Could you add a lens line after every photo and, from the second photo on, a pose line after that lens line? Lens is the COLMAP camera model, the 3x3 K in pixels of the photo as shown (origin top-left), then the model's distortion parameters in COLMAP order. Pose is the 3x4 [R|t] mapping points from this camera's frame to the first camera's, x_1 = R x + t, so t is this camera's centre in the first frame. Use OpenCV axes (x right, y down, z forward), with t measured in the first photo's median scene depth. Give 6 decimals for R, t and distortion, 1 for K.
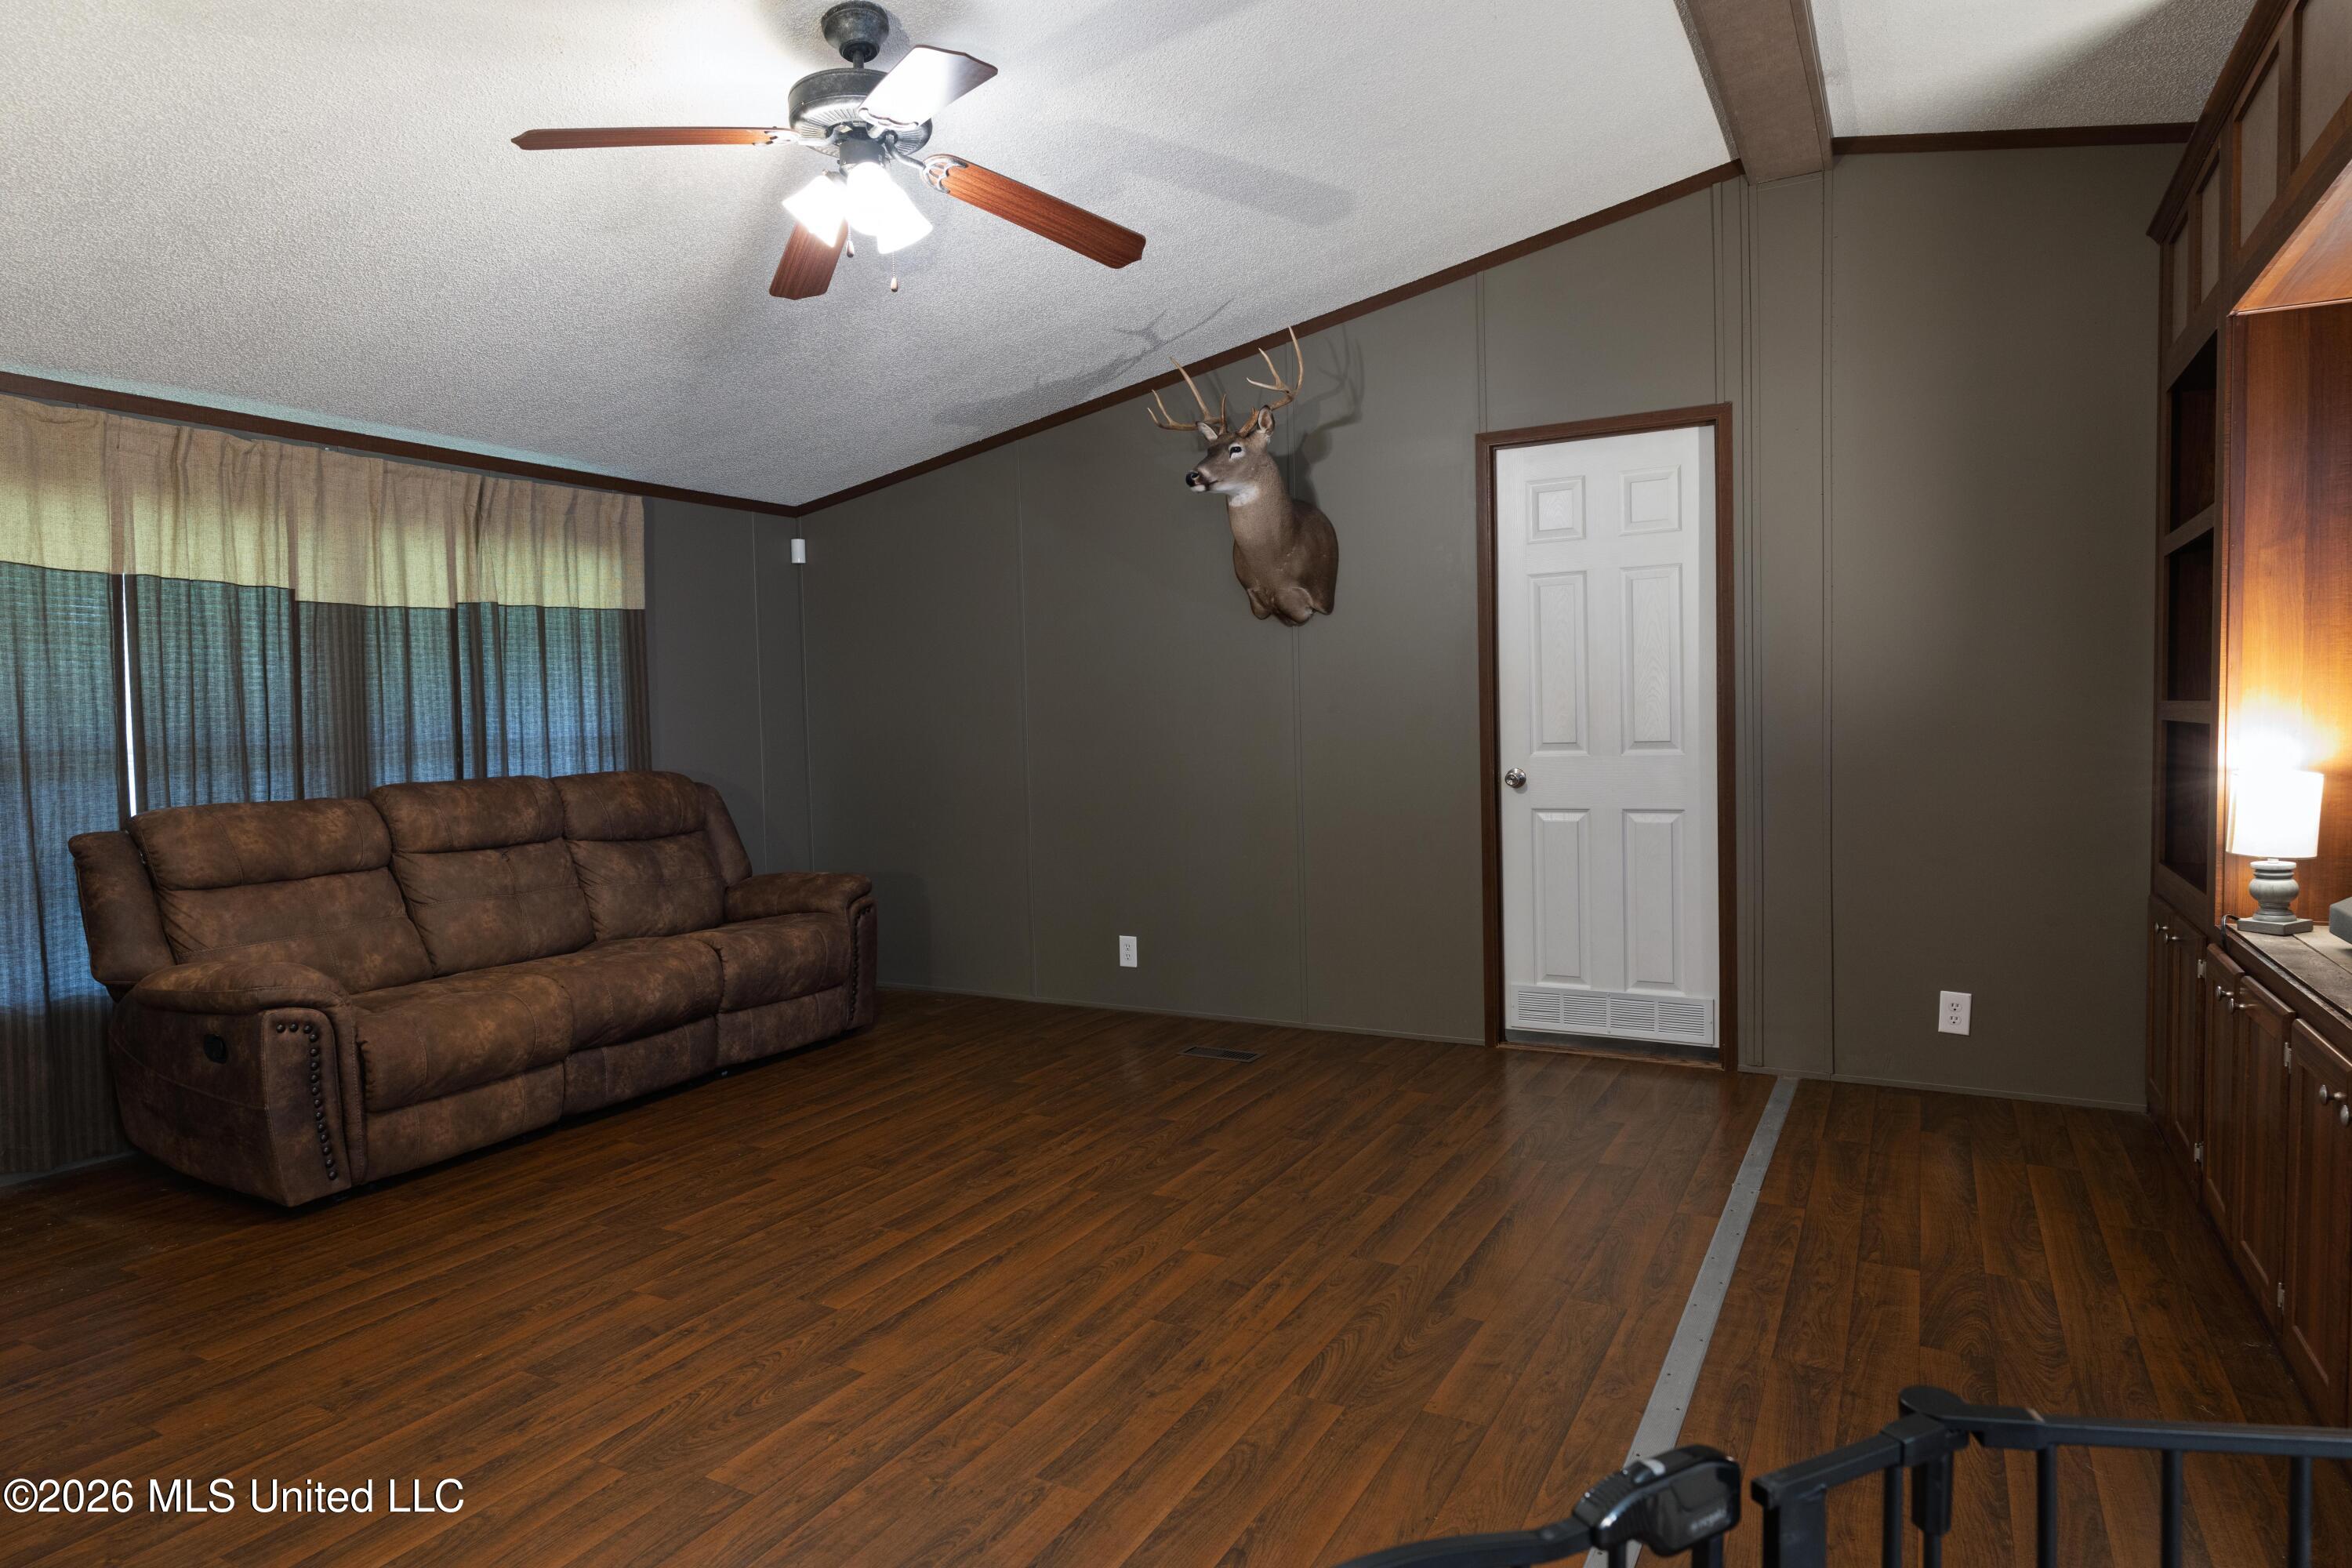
lens RADIAL K [[1346.6, 0, 1180.8], [0, 1346.6, 774.2], [0, 0, 1]] dist [-0.003052, 0.003039]
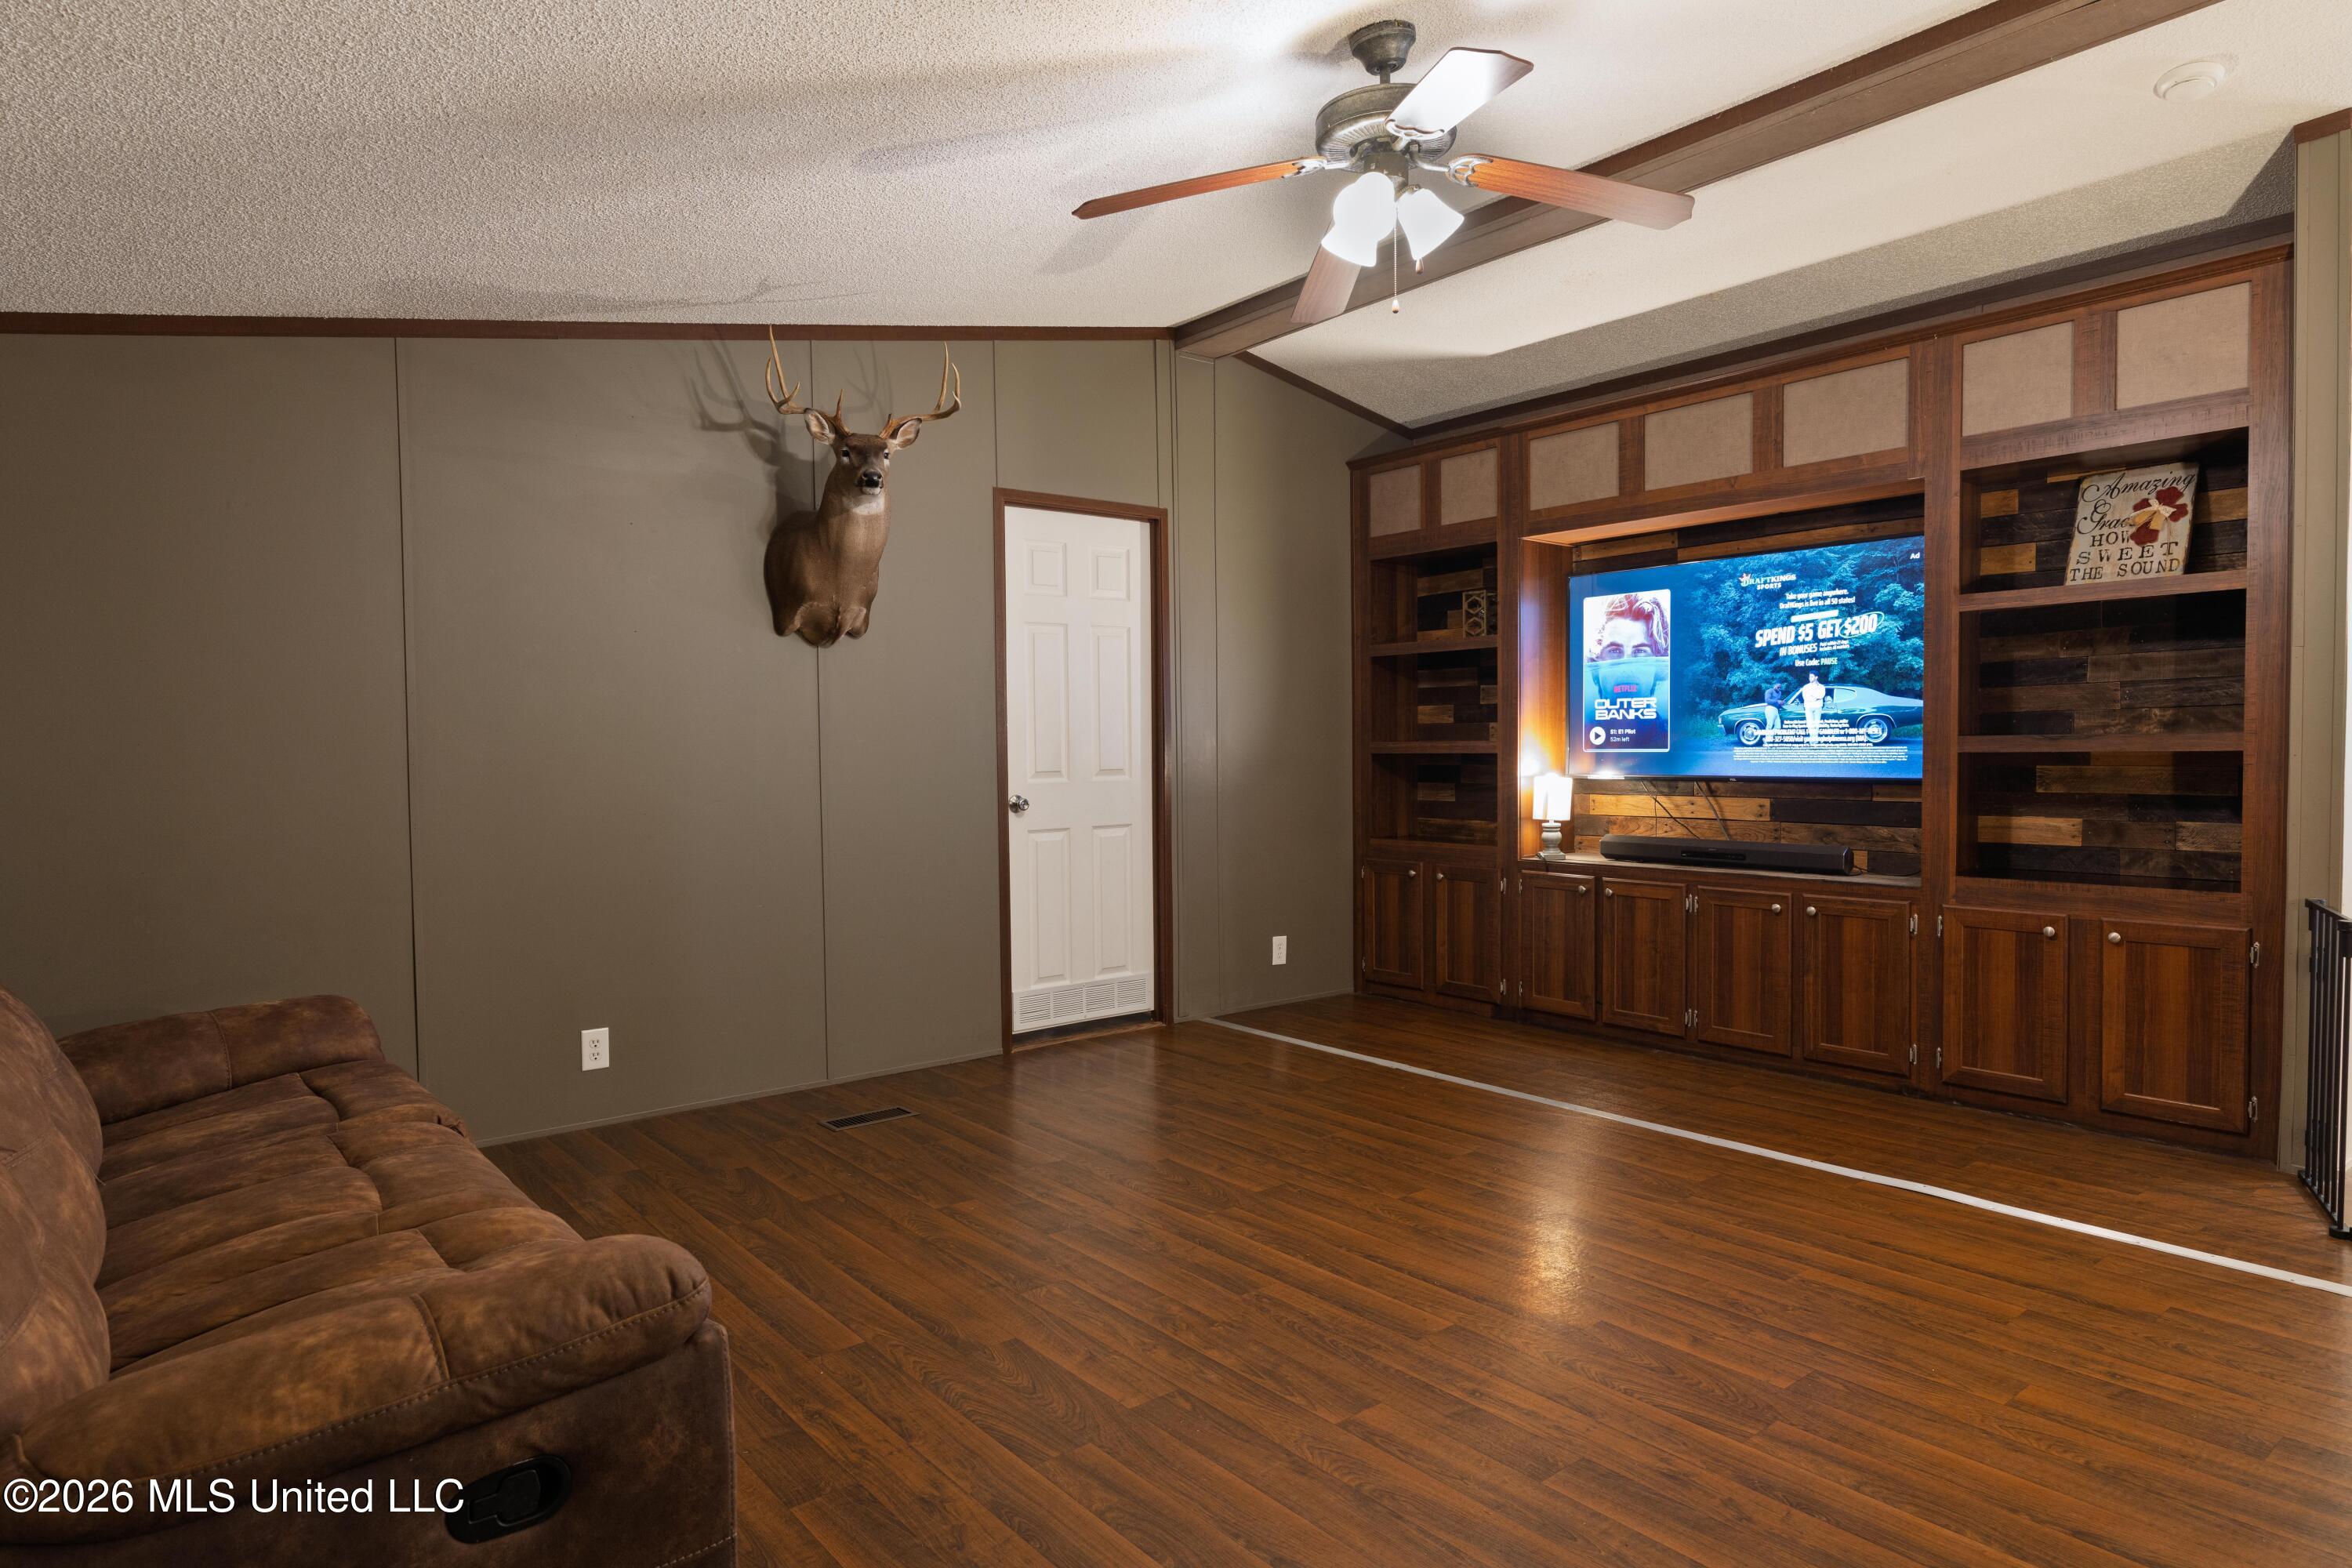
lens RADIAL K [[1335.5, 0, 1176.0], [0, 1335.5, 784.0], [0, 0, 1]] dist [-0.003851, 0.000551]
pose [[0.380509, -0.009335, 0.924730, -0.785373], [0.040535, 0.999156, -0.006593, -0.001216], [-0.923888, 0.039993, 0.380567, 0.507203]]
